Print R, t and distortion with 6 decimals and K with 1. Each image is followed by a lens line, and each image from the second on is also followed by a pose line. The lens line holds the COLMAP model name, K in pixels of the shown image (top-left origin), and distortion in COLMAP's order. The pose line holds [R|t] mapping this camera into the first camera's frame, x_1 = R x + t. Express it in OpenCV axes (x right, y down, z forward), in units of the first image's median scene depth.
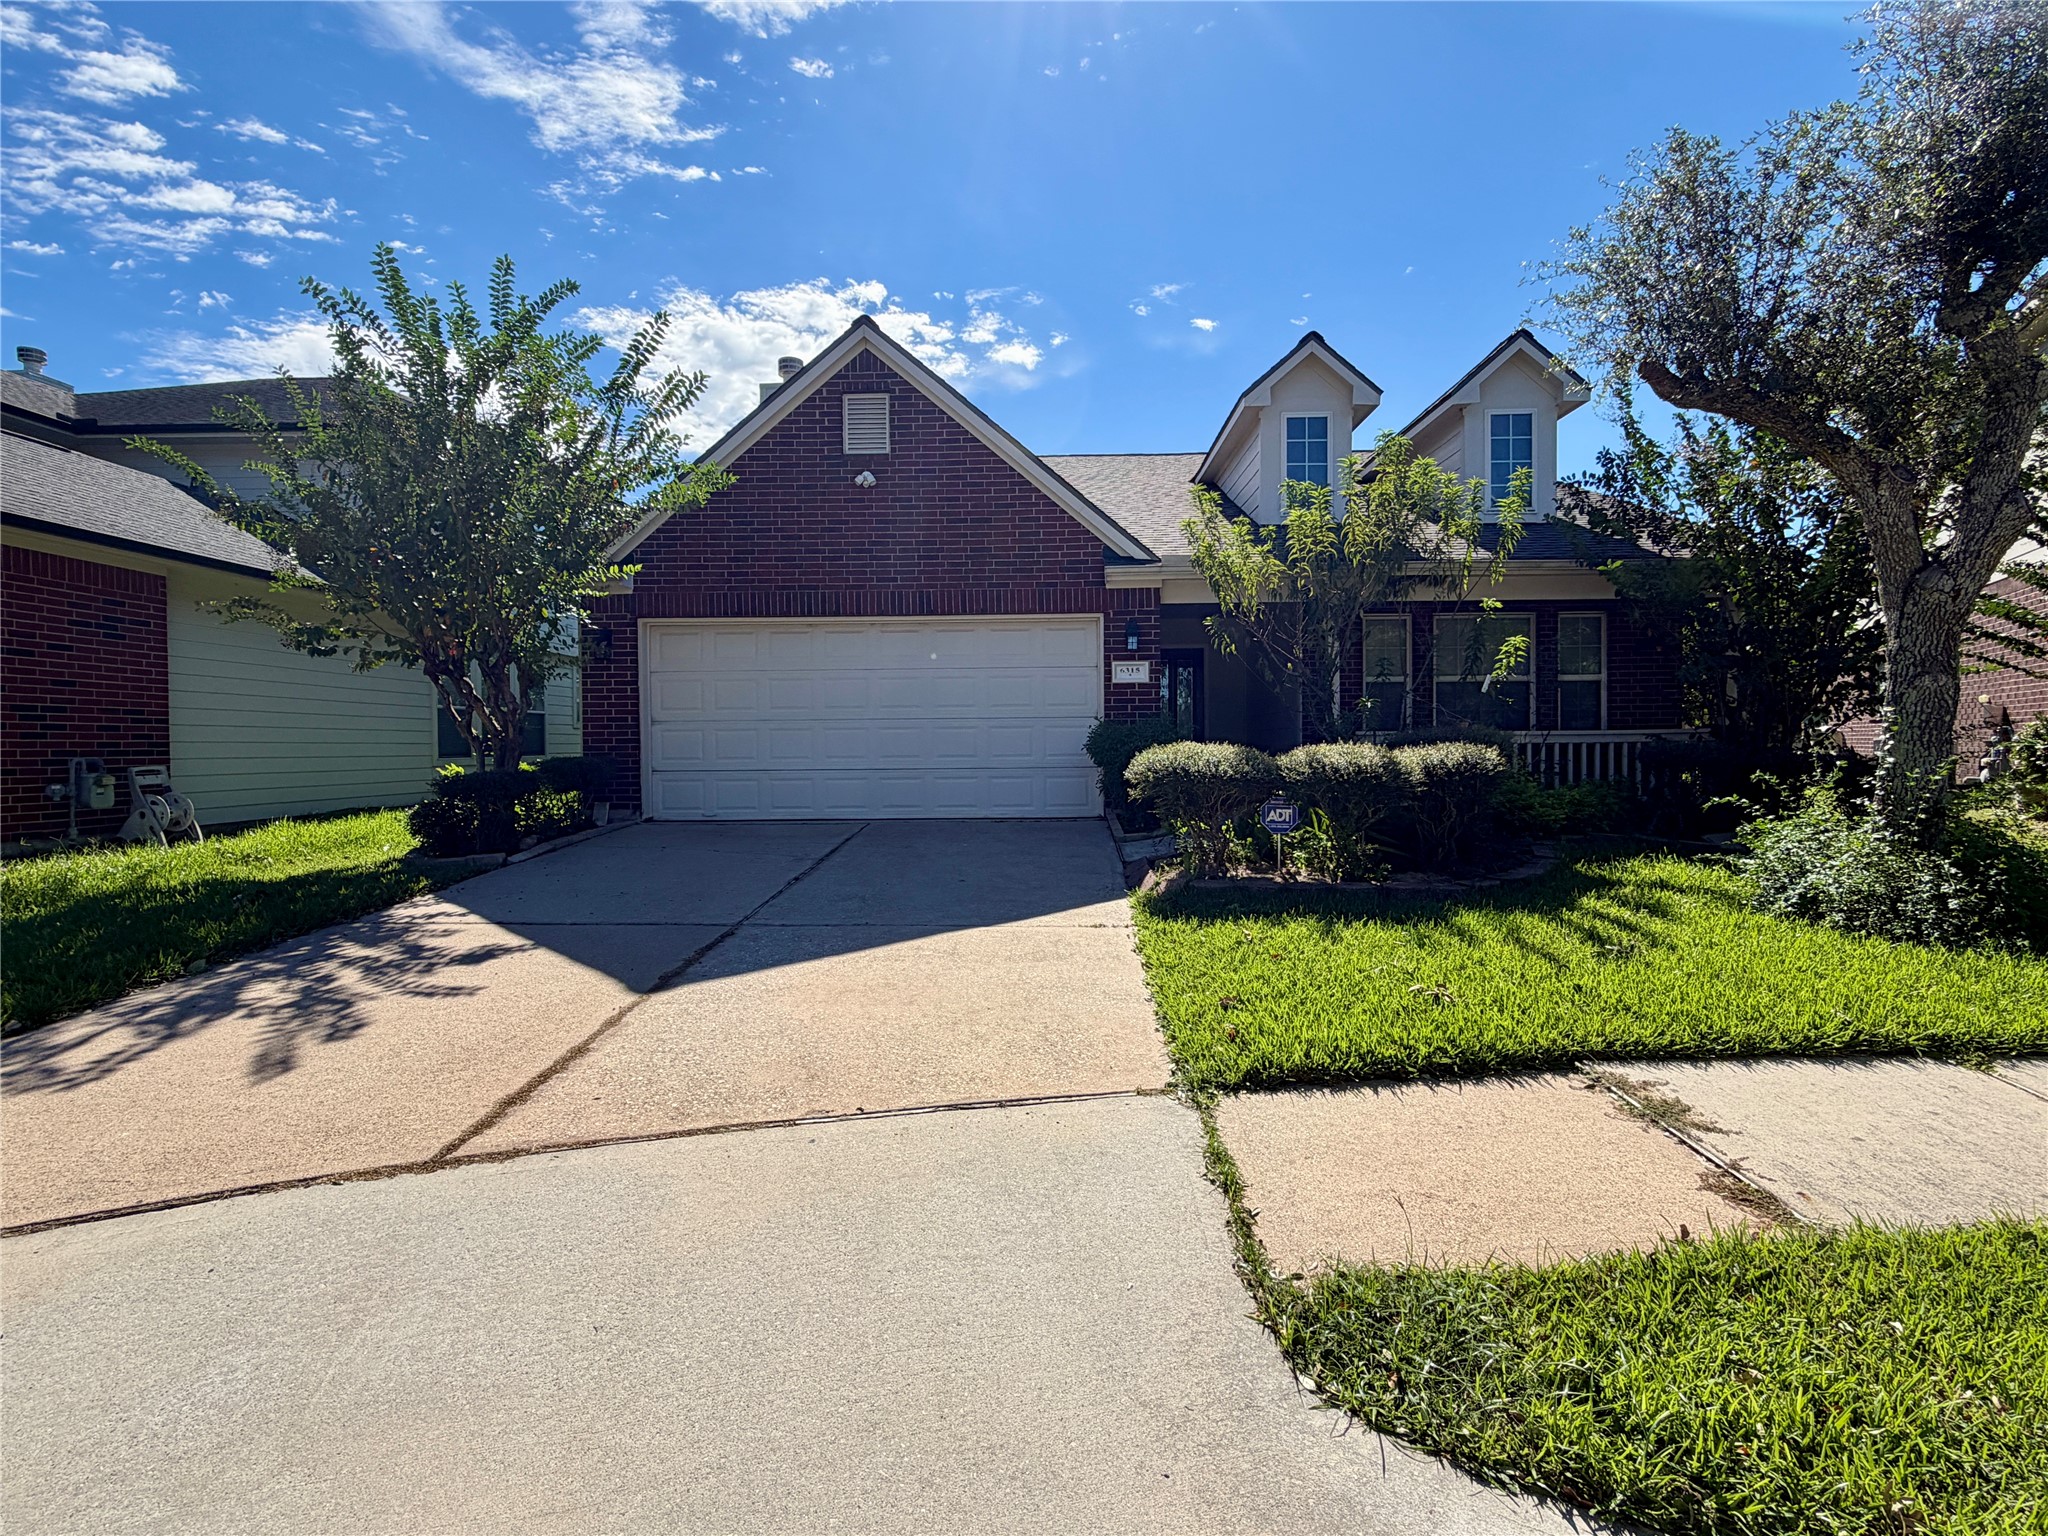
lens RADIAL K [[1004.3, 0, 1024.0], [0, 1004.3, 768.0], [0, 0, 1]] dist [-0.001730, 0.001880]
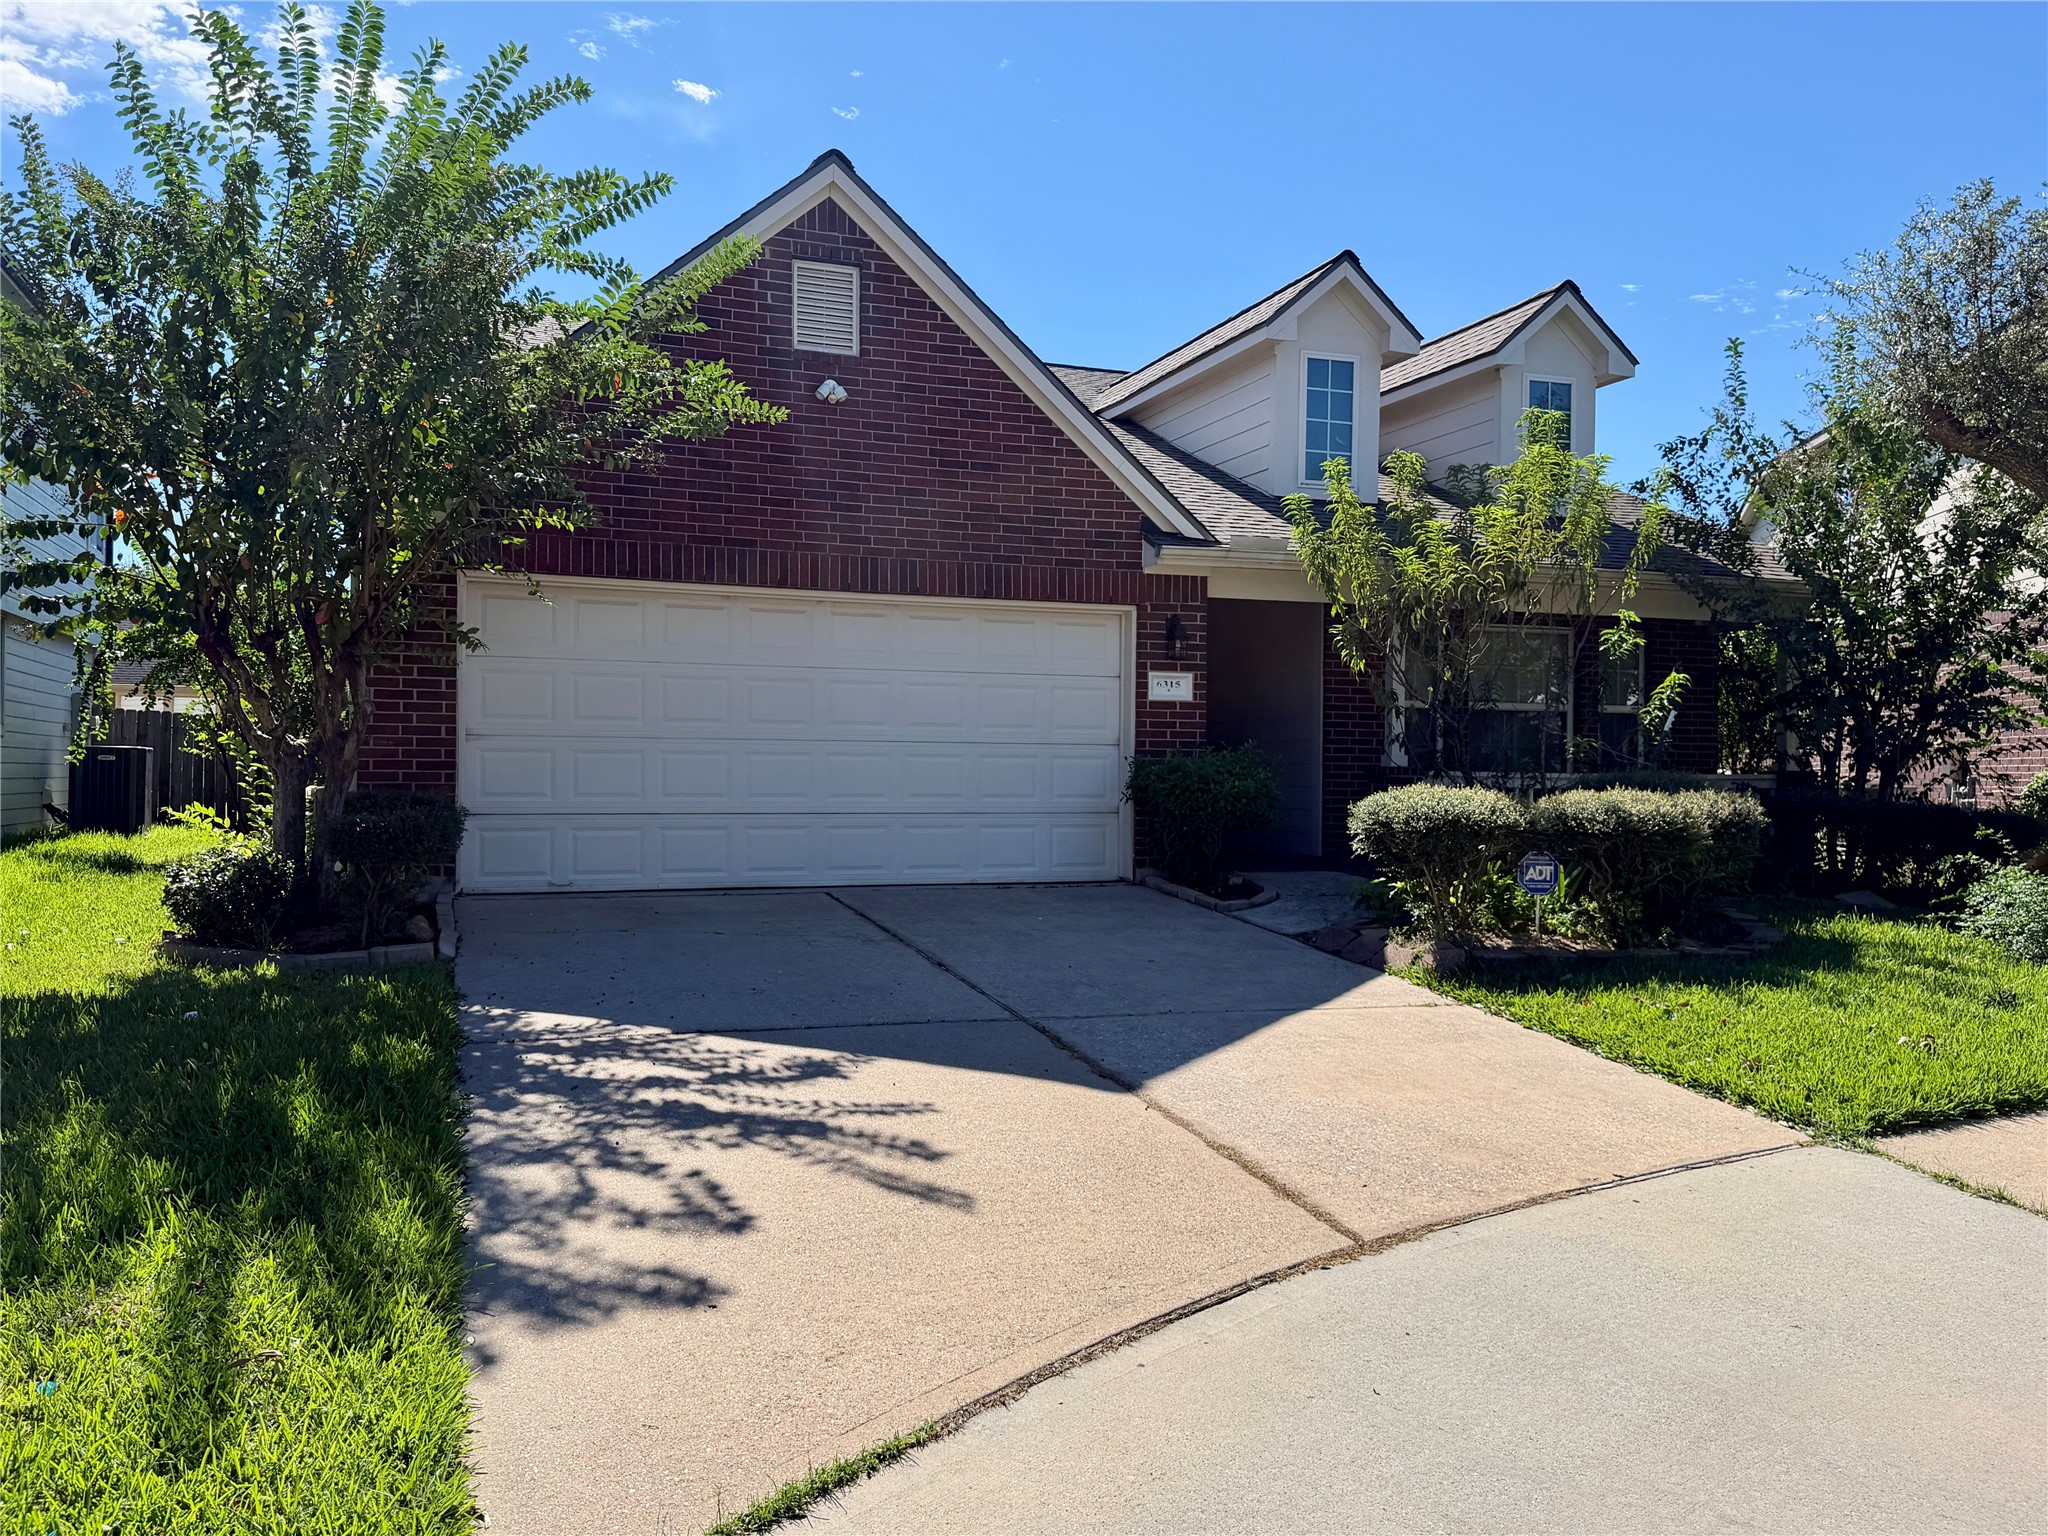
lens RADIAL K [[1620.2, 0, 1029.7], [0, 1620.2, 771.4], [0, 0, 1]] dist [0.205743, -0.456779]
pose [[0.928564, 0.017677, 0.370752, -0.438662], [-0.007066, 0.999526, -0.029959, 0.004696], [-0.371106, 0.025199, 0.928249, -0.083301]]
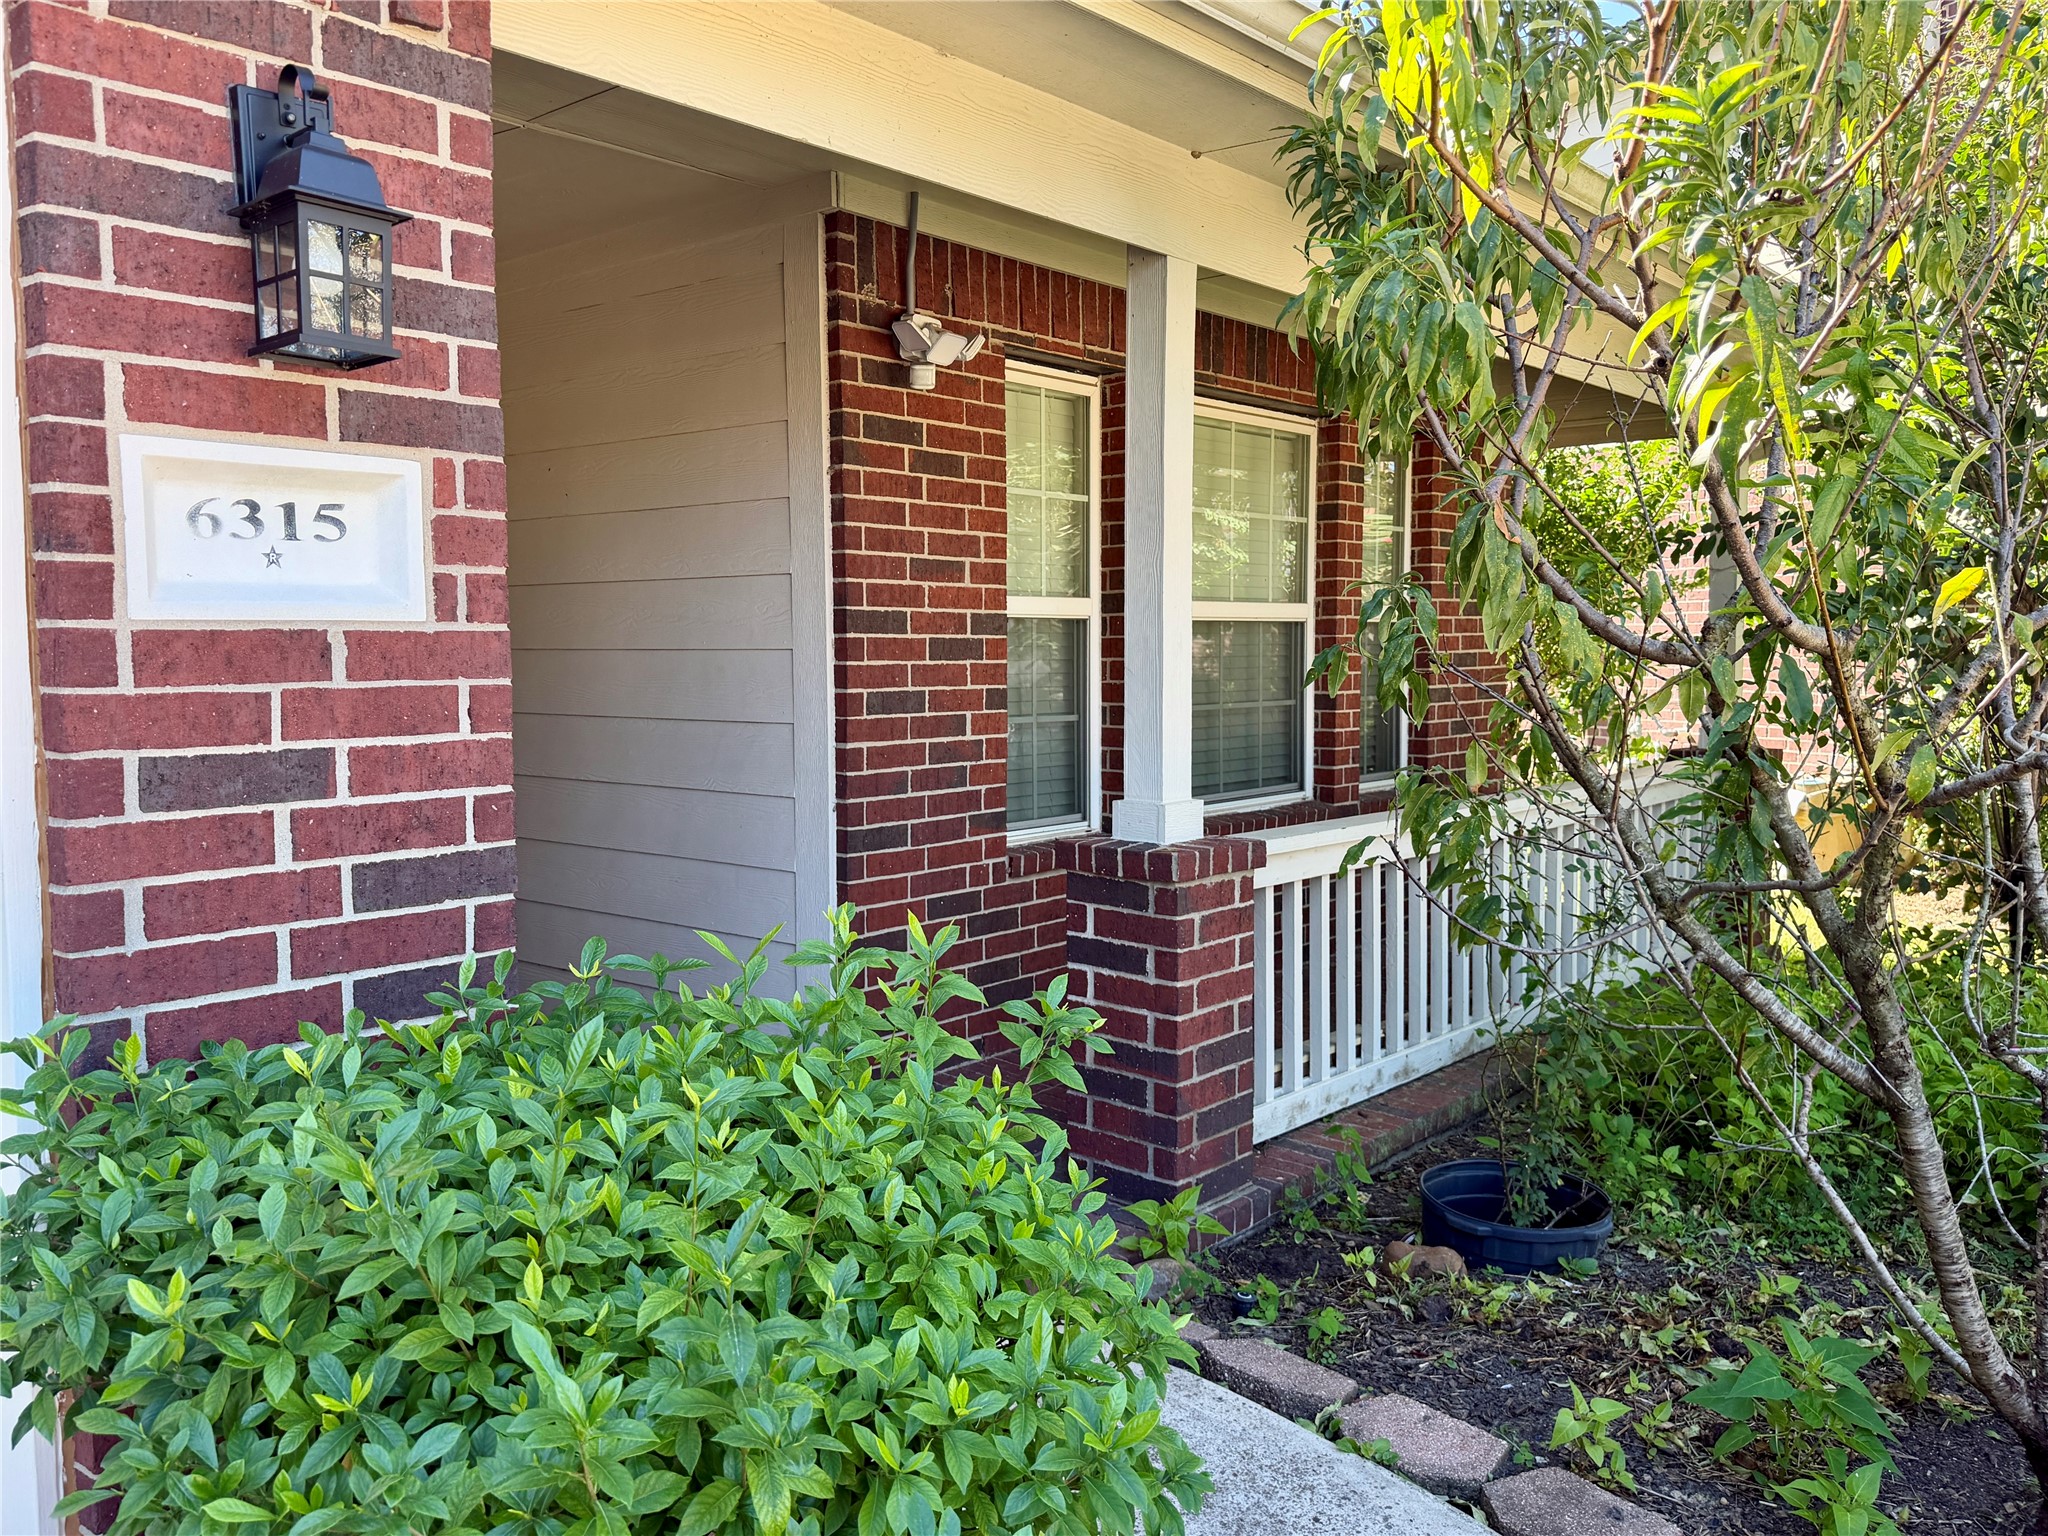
lens RADIAL K [[1607.9, 0, 996.3], [0, 1607.9, 761.8], [0, 0, 1]] dist [0.001885, -0.000257]
pose [[0.643766, -0.050034, 0.763585, 0.013936], [0.019566, 0.998610, 0.048938, -0.076386], [-0.764972, -0.016564, 0.643850, 0.812241]]
